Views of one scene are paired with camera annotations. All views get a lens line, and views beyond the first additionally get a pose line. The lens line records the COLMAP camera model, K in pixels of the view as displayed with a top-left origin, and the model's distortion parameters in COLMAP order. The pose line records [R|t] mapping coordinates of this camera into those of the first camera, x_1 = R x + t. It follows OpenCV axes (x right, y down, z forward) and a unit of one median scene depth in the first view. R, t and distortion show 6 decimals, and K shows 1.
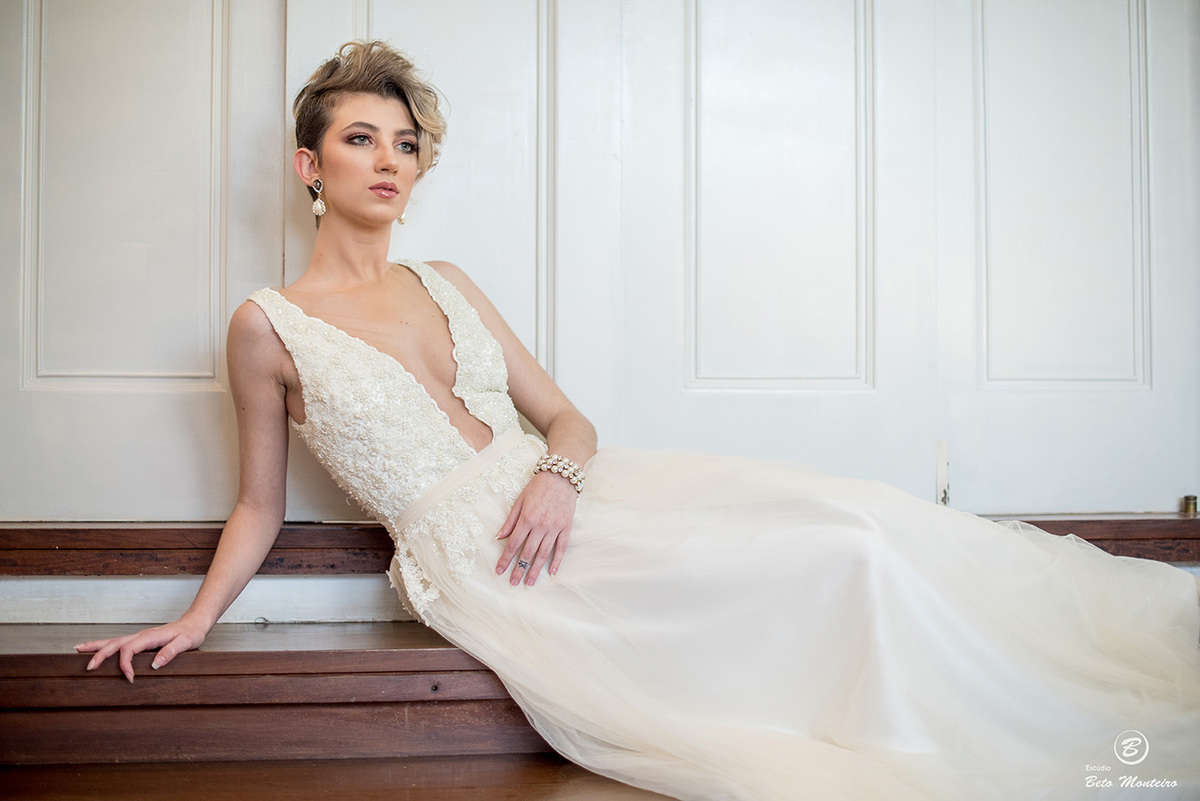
lens RADIAL K [[1716.0, 0, 600.0], [0, 1716.0, 400.5], [0, 0, 1]] dist [-0.398847, 0.906135]
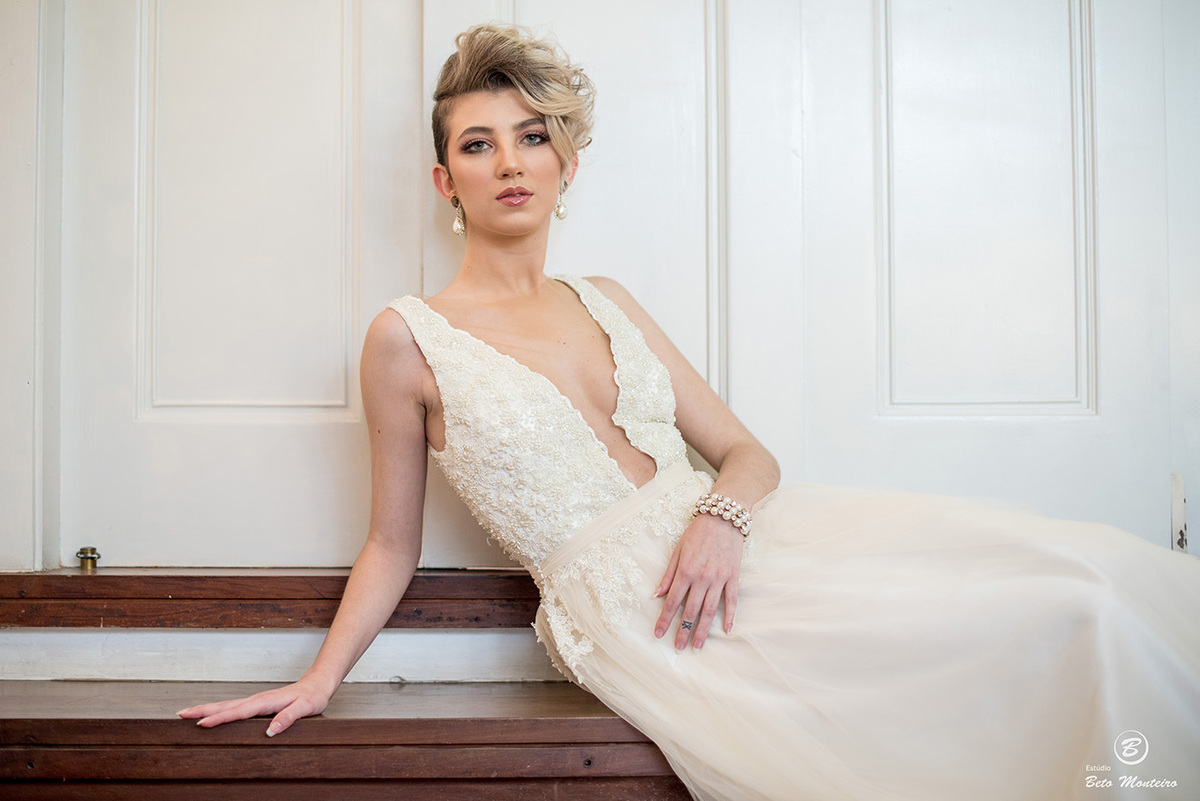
lens RADIAL K [[1676.1, 0, 599.0], [0, 1676.1, 382.8], [0, 0, 1]] dist [-0.153838, 0.067157]
pose [[0.993406, -0.008314, -0.114352, 0.005870], [0.004347, 0.999381, -0.034898, 0.005713], [0.114571, 0.034171, 0.992827, 0.140584]]
